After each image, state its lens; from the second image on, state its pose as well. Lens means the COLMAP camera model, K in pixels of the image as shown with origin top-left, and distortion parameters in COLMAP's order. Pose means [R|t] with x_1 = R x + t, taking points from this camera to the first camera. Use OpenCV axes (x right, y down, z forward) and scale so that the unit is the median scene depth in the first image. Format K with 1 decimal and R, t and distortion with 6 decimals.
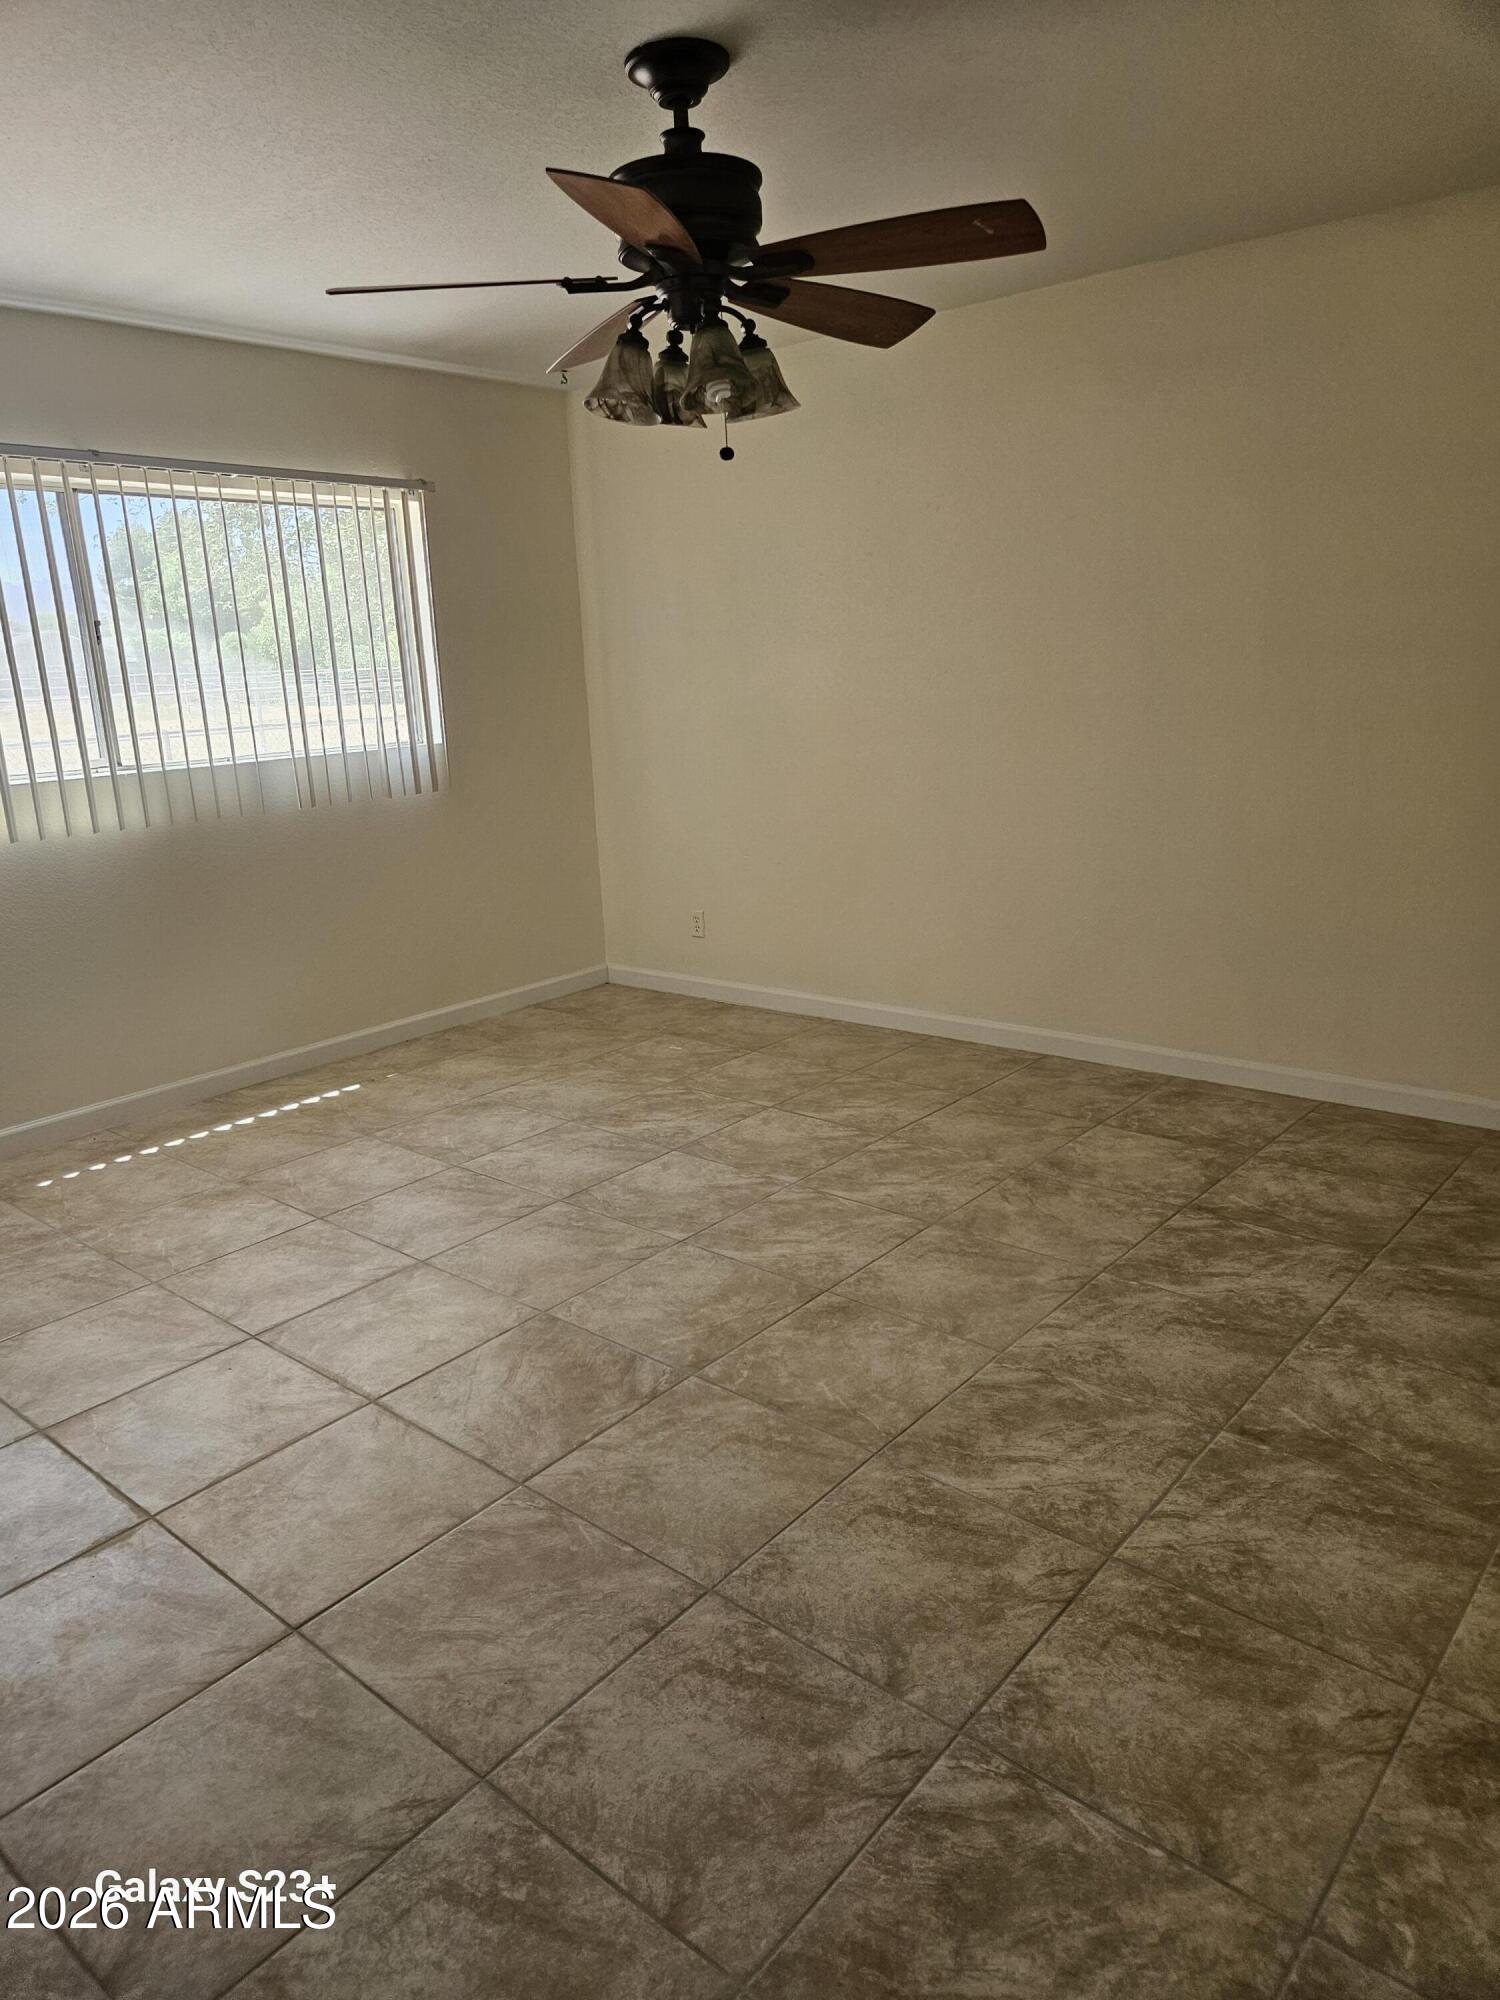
lens RADIAL K [[1342.3, 0, 739.3], [0, 1342.3, 1023.8], [0, 0, 1]] dist [0.074063, -0.057946]
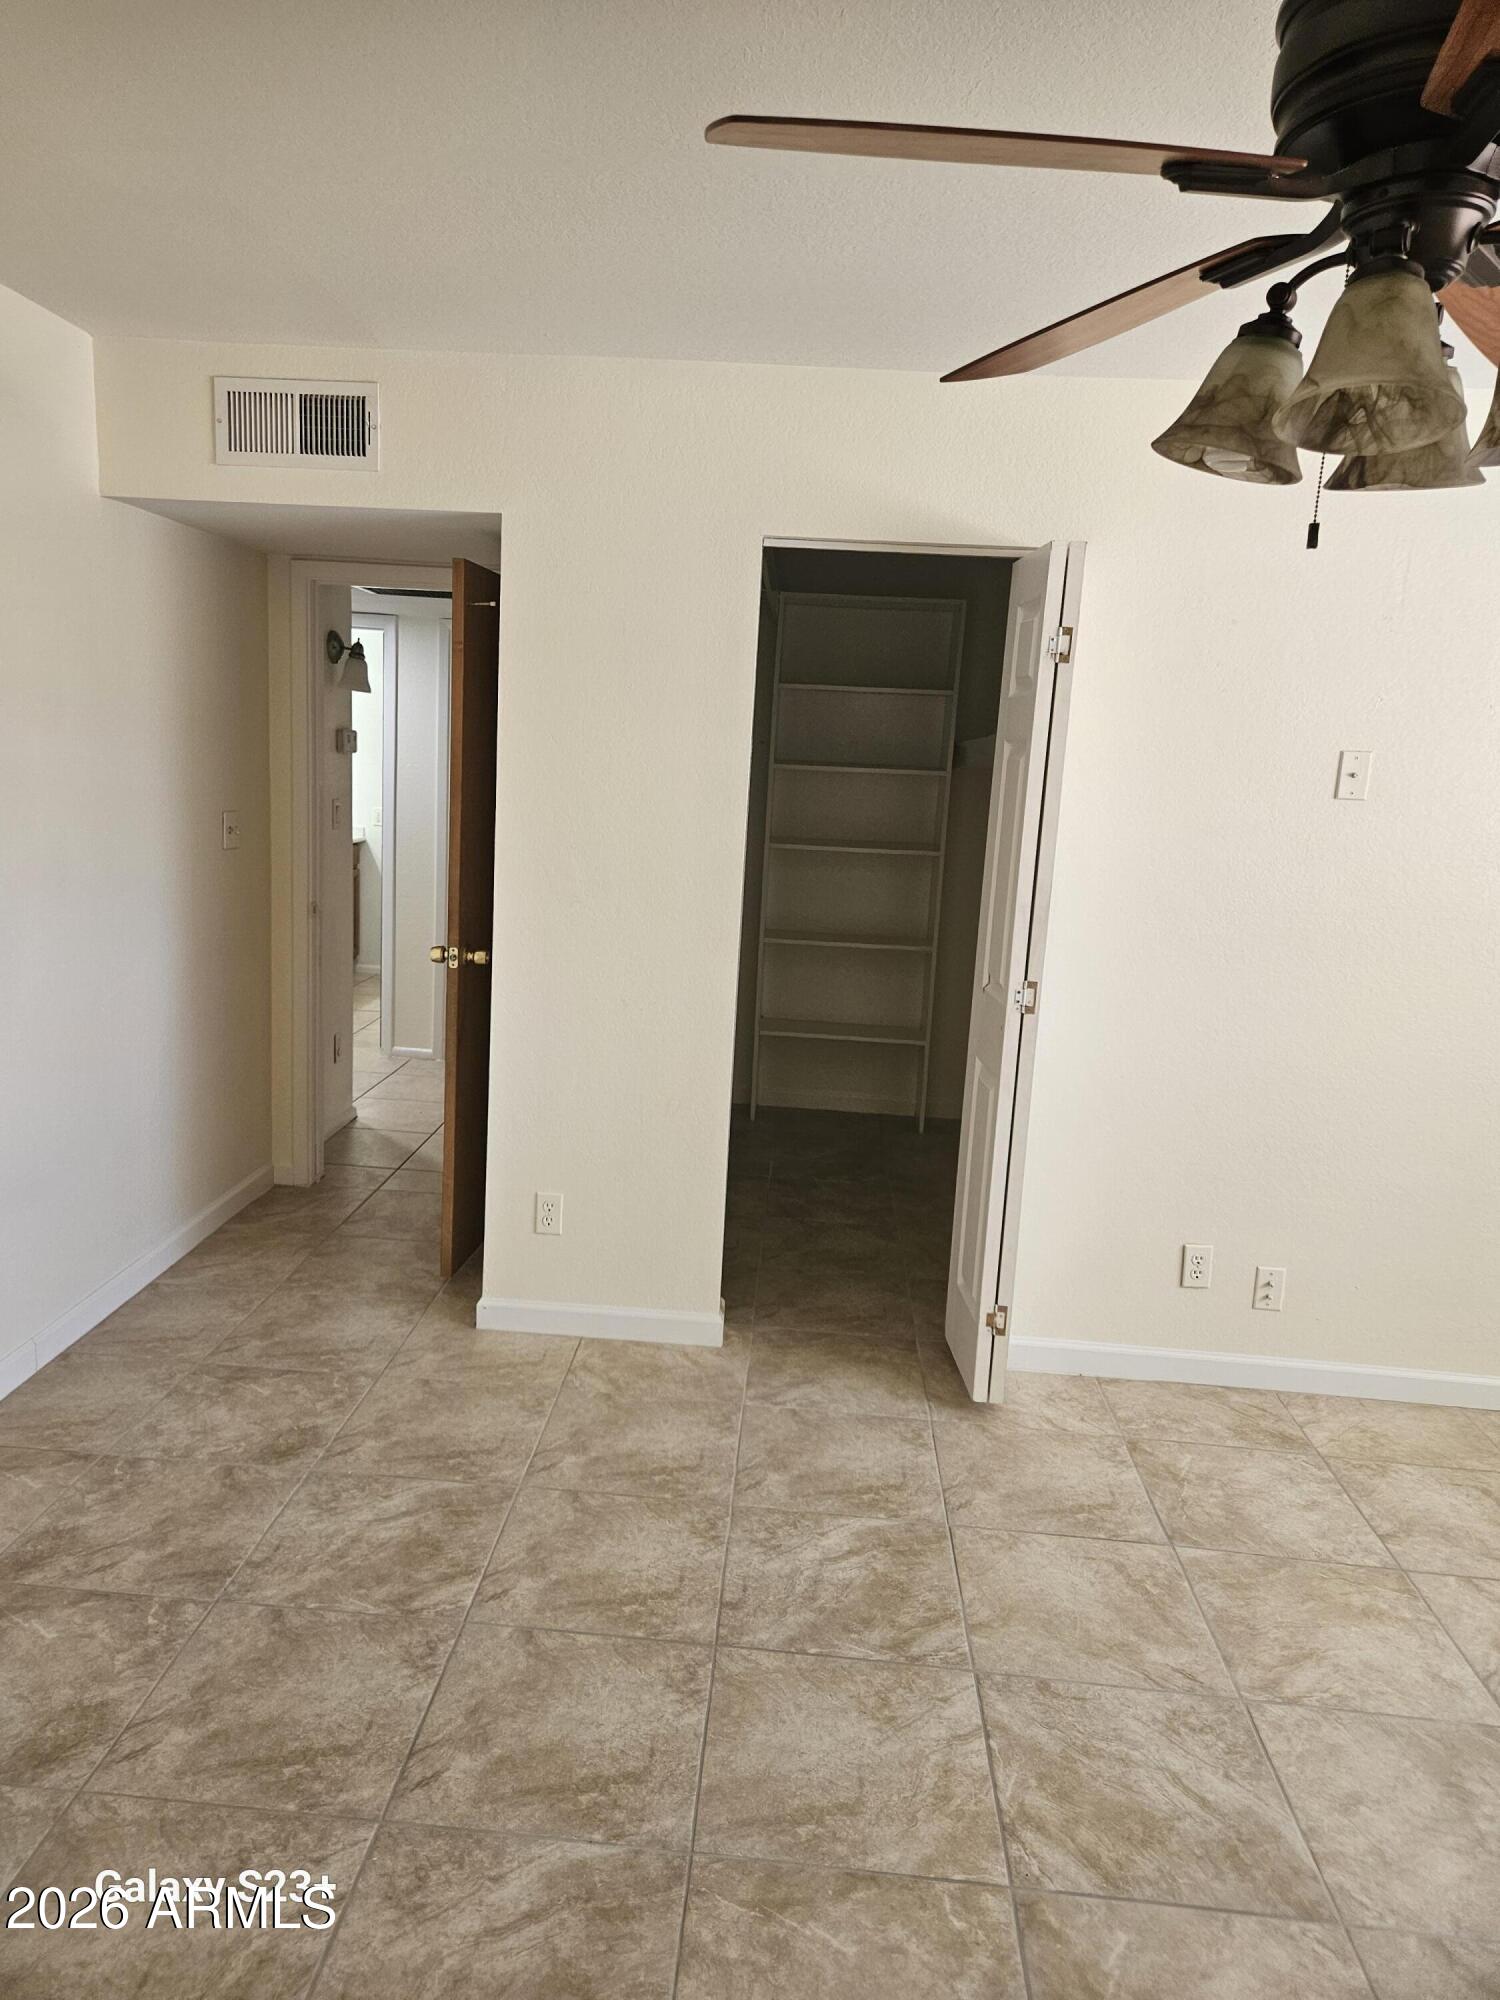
lens RADIAL K [[1342.3, 0, 739.3], [0, 1342.3, 1023.8], [0, 0, 1]] dist [0.074063, -0.057946]
pose [[-0.801870, 0.120956, -0.585128, 0.579707], [-0.174024, 0.889560, 0.422372, -0.542339], [0.571595, 0.440513, -0.692263, 1.611409]]
